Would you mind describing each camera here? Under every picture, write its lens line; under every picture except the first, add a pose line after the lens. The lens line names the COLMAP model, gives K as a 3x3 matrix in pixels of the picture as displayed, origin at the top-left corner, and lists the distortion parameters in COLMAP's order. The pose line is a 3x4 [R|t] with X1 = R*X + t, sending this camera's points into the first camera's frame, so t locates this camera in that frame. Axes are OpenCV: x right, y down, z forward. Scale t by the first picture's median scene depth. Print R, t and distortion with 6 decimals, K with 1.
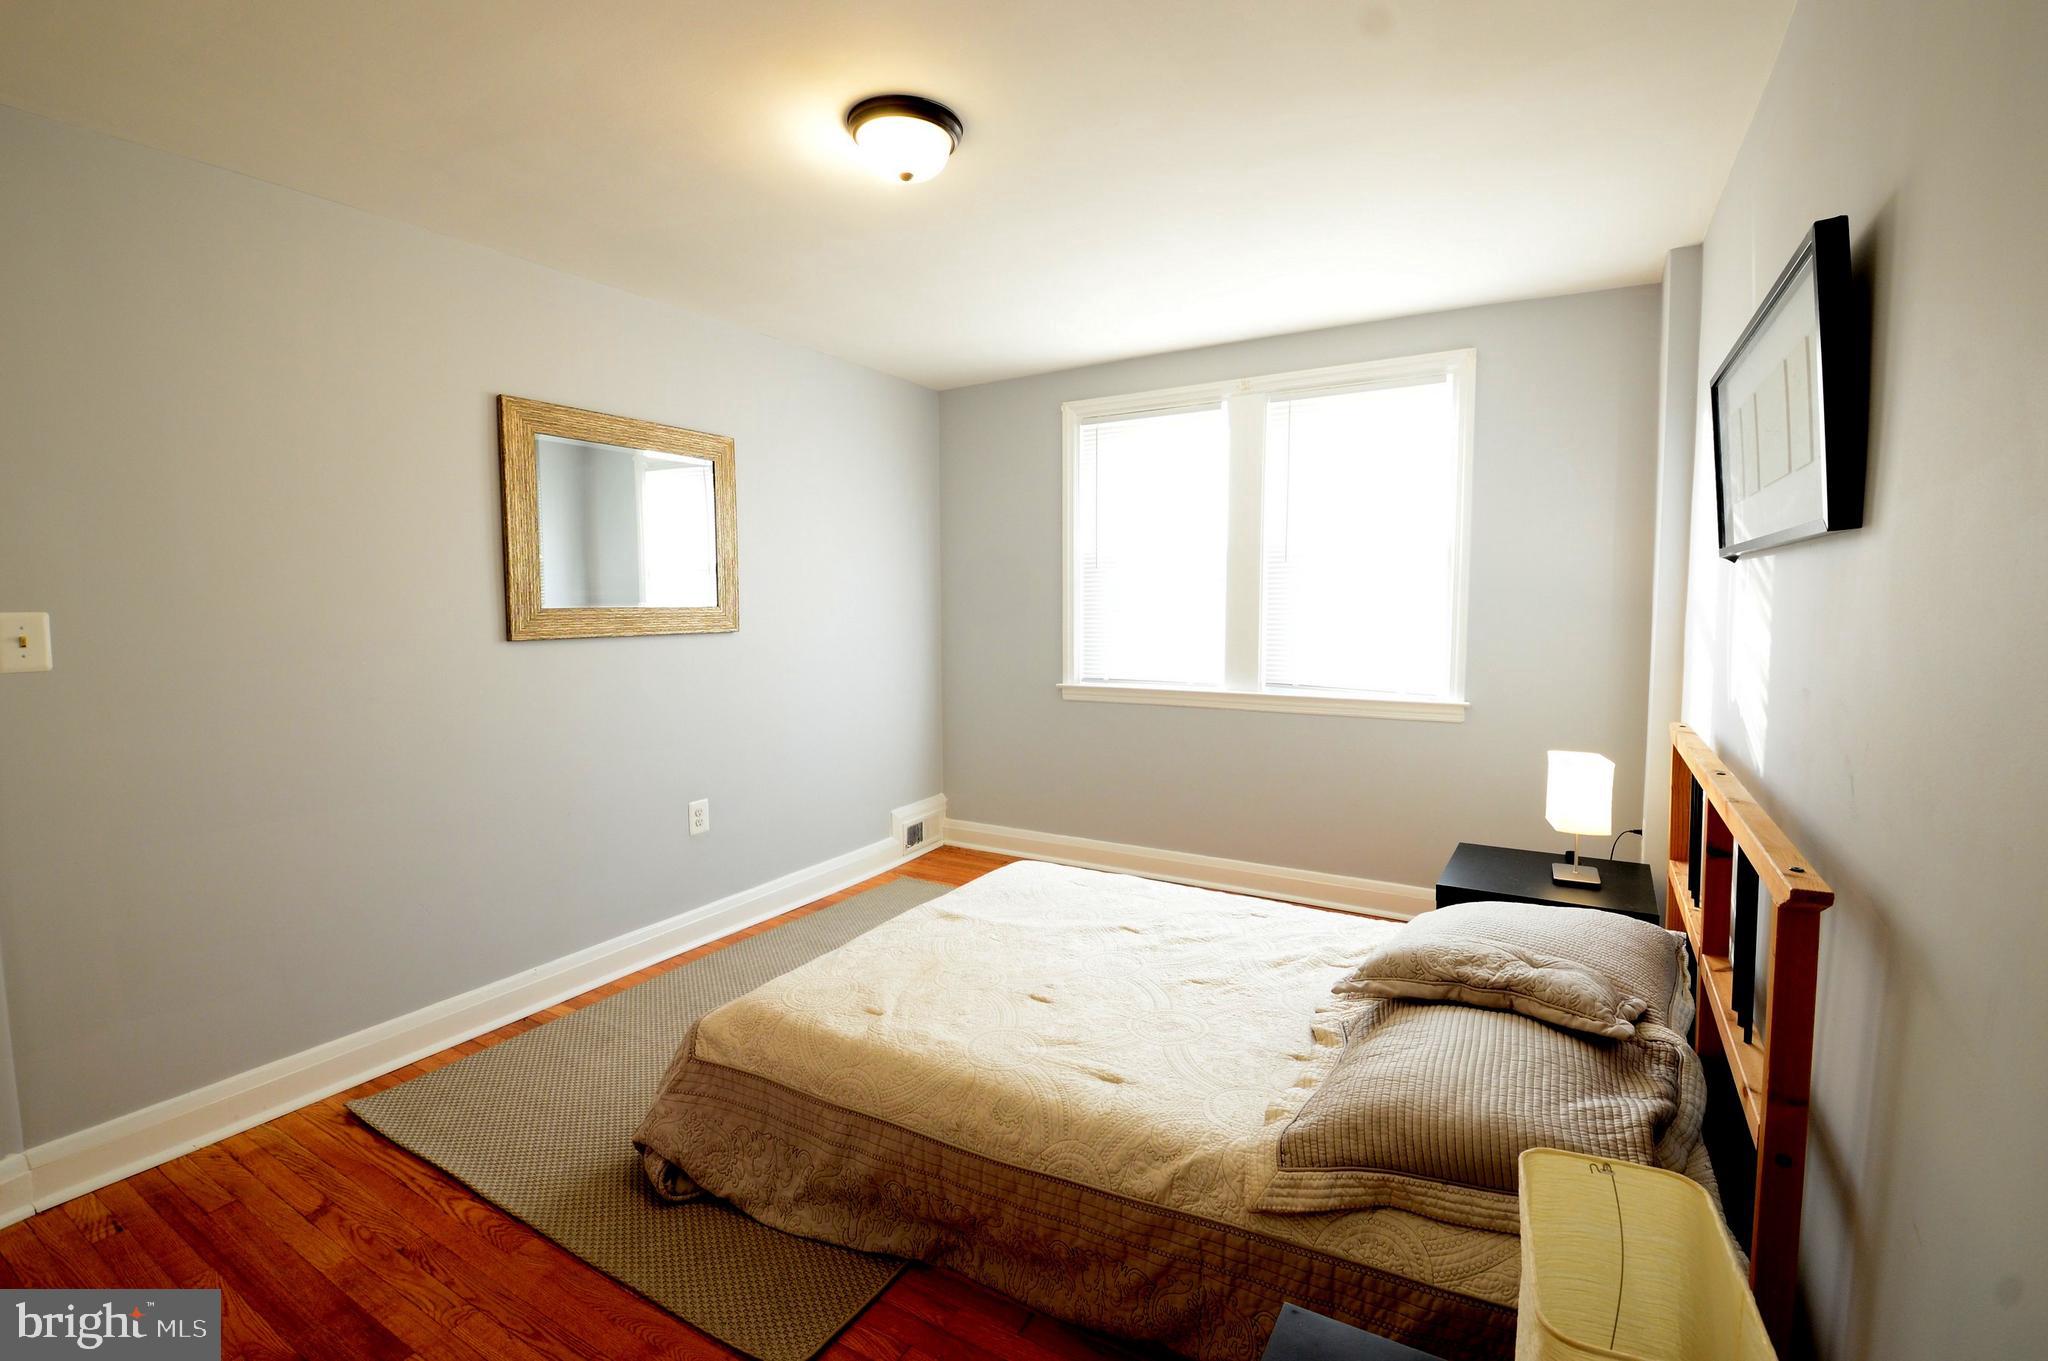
lens RADIAL K [[907.8, 0, 1012.2], [0, 907.8, 665.4], [0, 0, 1]] dist [-0.008989, -0.011064]
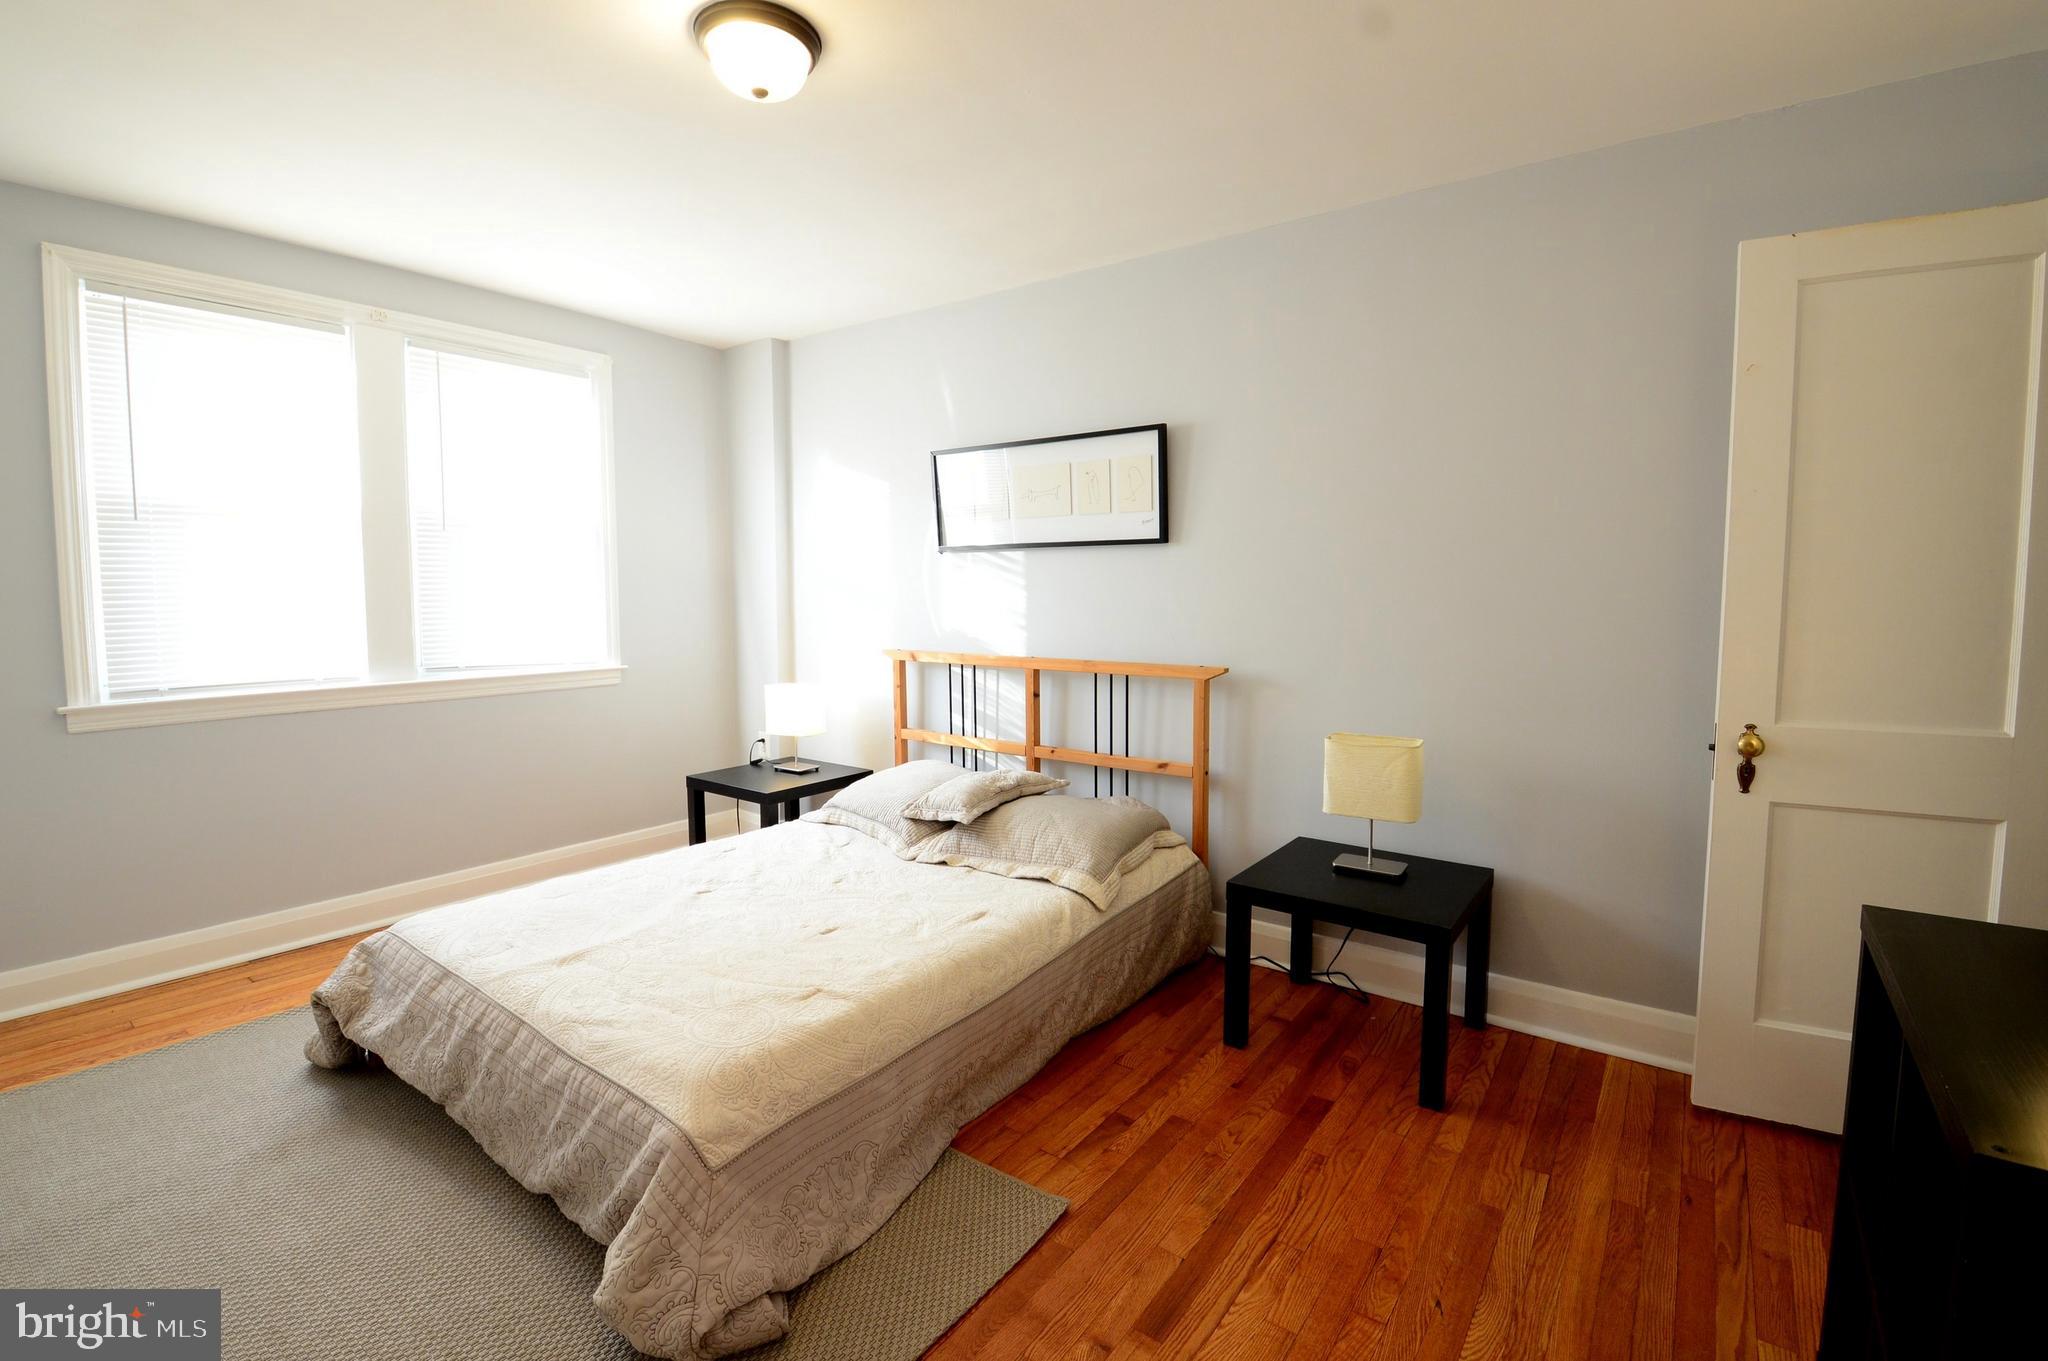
lens RADIAL K [[907.8, 0, 1032.1], [0, 907.8, 660.1], [0, 0, 1]] dist [-0.008989, -0.011064]
pose [[0.091155, -0.068918, 0.993449, -0.794393], [0.071653, 0.995471, 0.062483, -0.001708], [-0.993256, 0.065488, 0.095680, 0.506711]]
